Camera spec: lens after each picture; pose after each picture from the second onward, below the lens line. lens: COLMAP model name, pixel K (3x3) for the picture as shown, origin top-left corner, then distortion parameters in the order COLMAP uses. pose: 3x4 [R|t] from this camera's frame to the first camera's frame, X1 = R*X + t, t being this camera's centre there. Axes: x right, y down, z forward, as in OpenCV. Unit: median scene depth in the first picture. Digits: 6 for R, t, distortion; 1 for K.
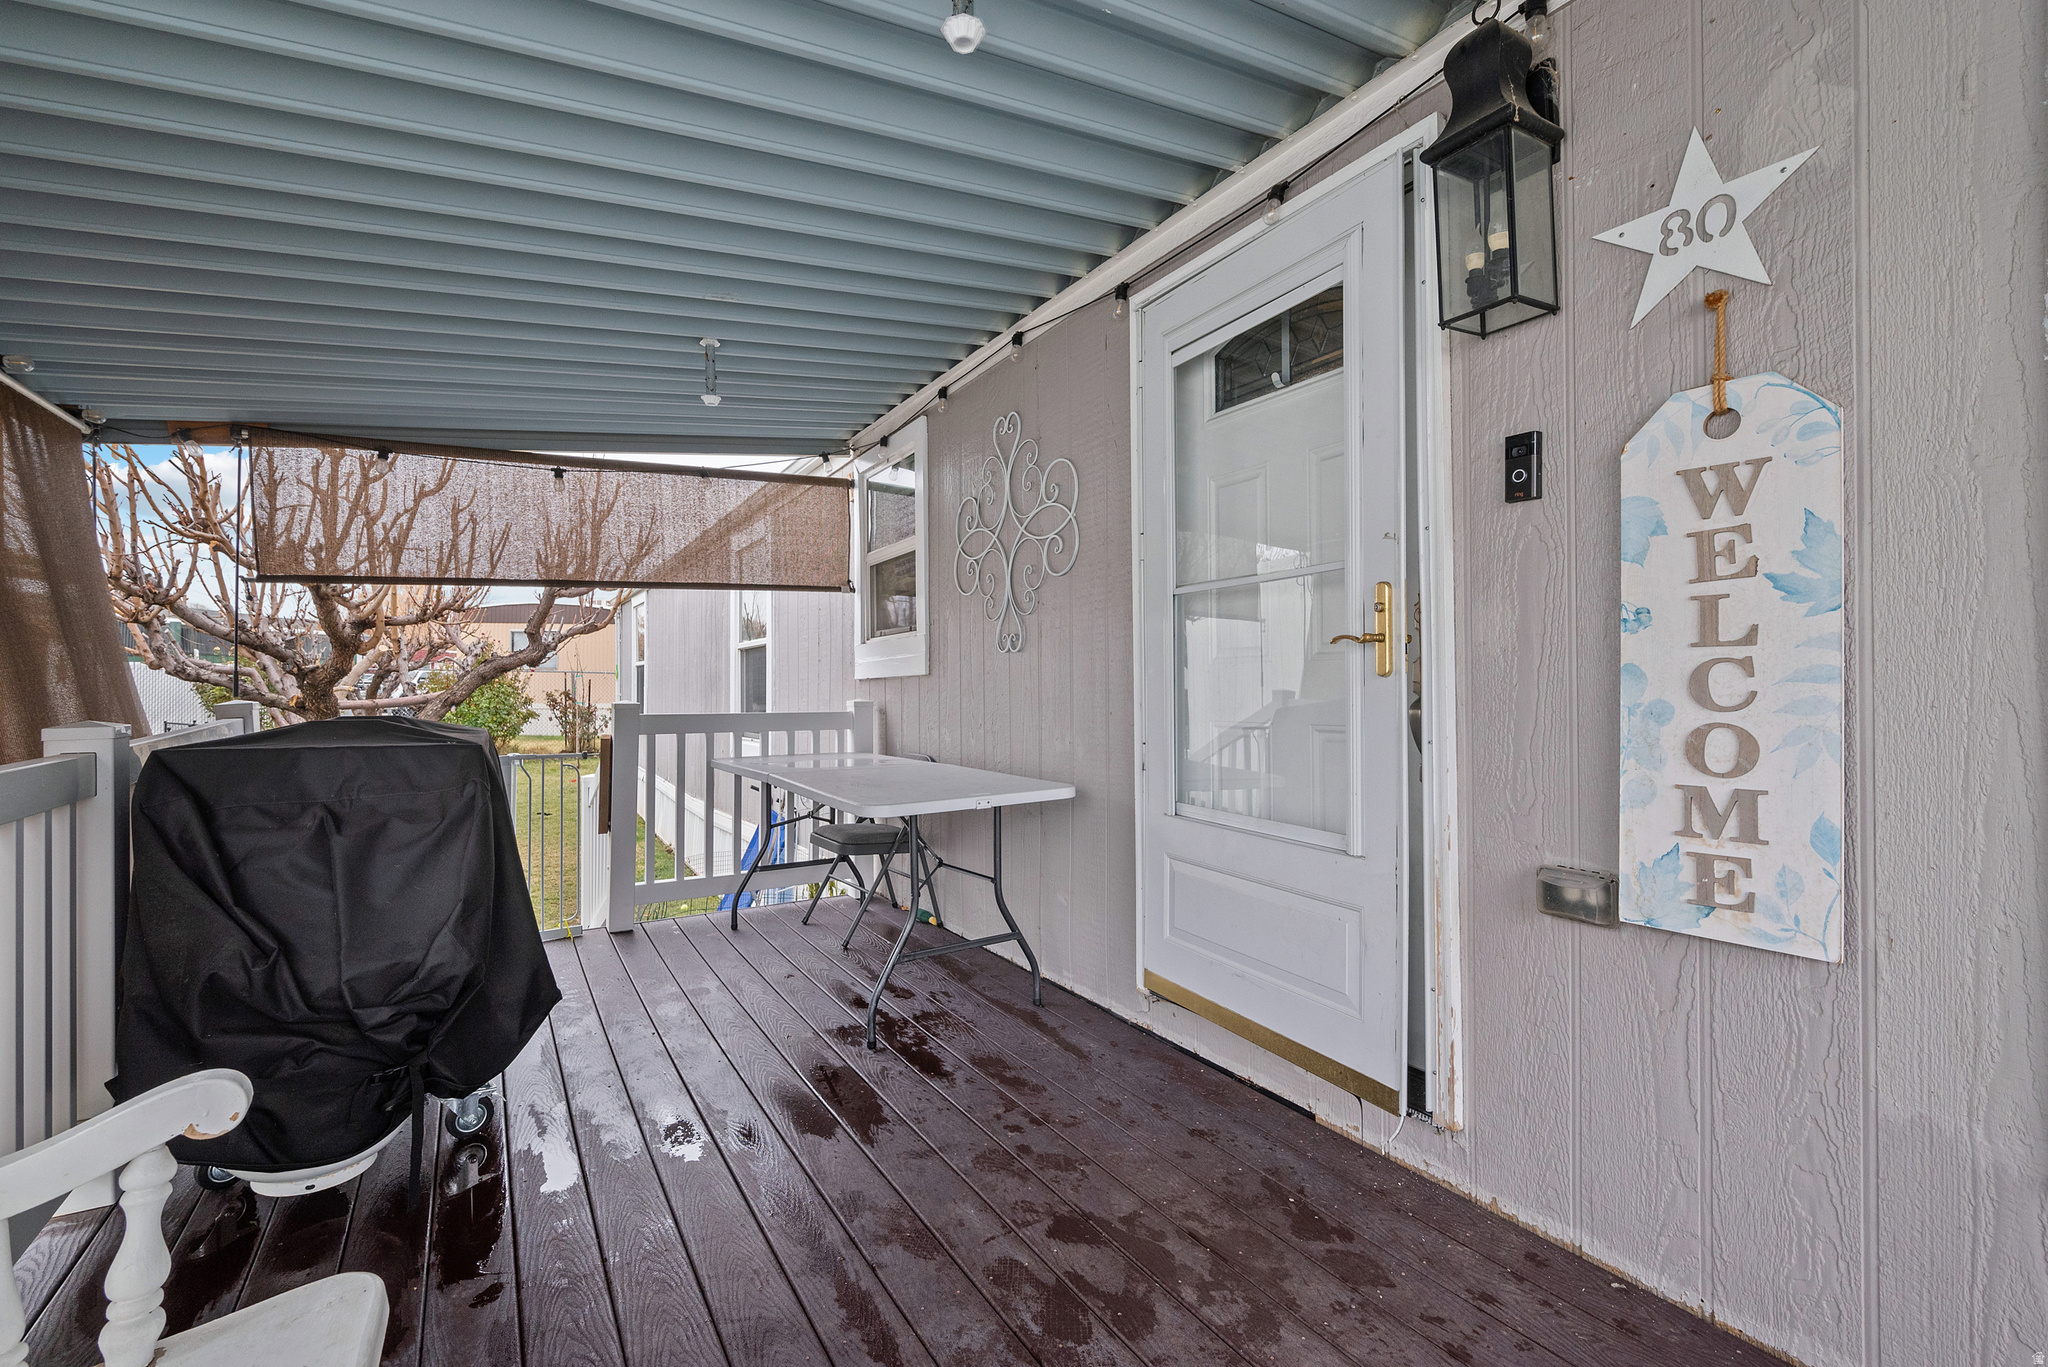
lens RADIAL K [[876.8, 0, 1028.0], [0, 876.8, 672.9], [0, 0, 1]] dist [-0.000183, 0.000245]
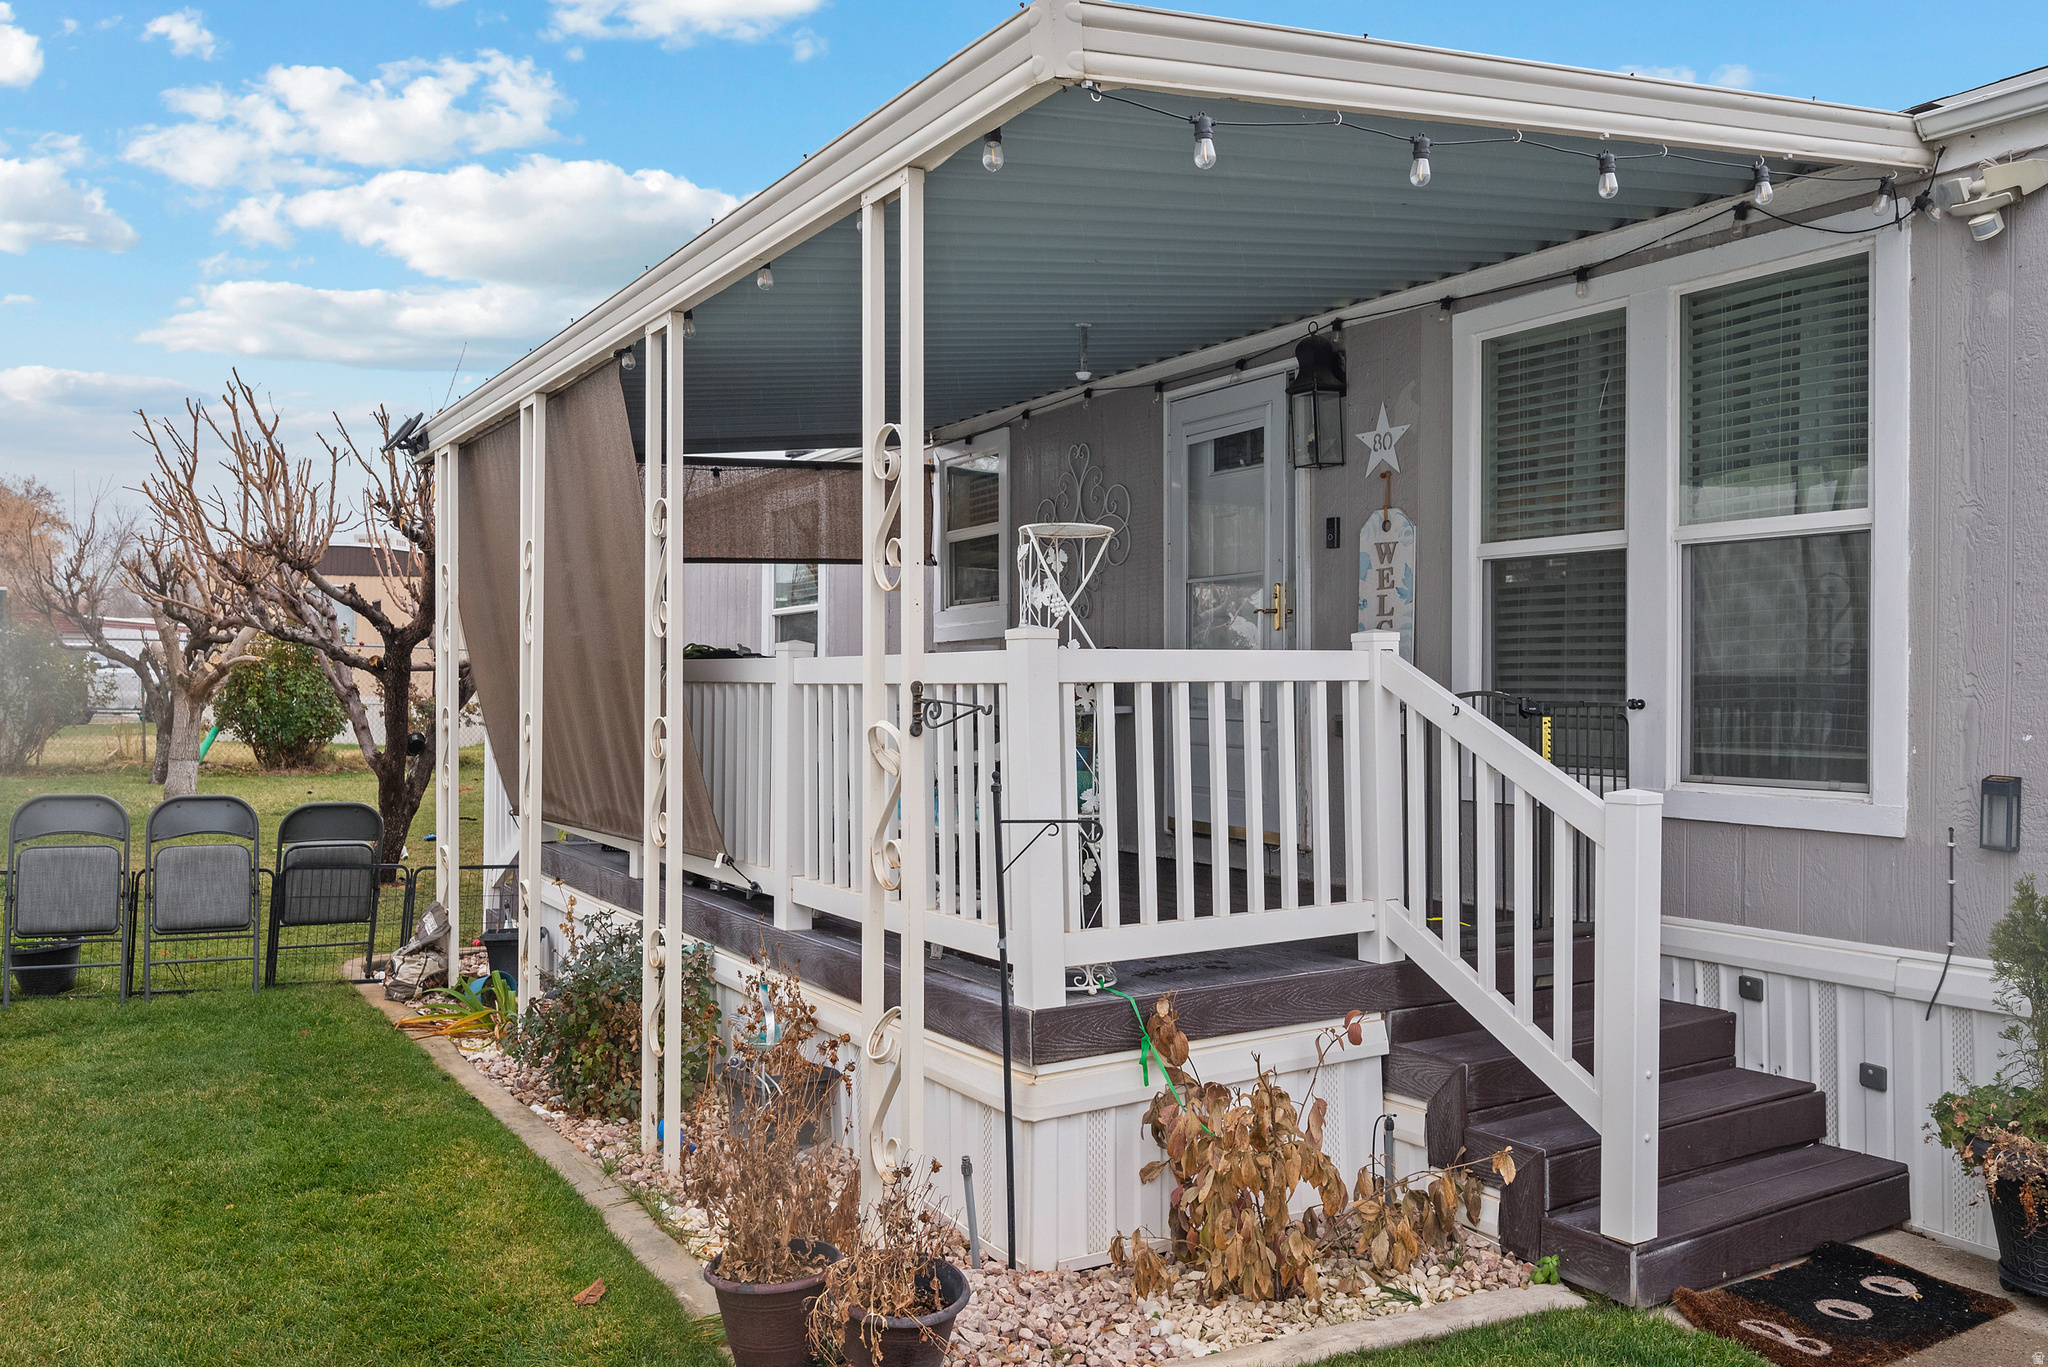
lens RADIAL K [[1619.9, 0, 1024.0], [0, 1619.9, 683.5], [0, 0, 1]] dist [-0.000975, -0.001908]
pose [[0.999847, 0.008875, -0.015099, -0.072119], [-0.008705, 0.999898, 0.011308, 0.053104], [0.015198, -0.011174, 0.999822, -1.614163]]
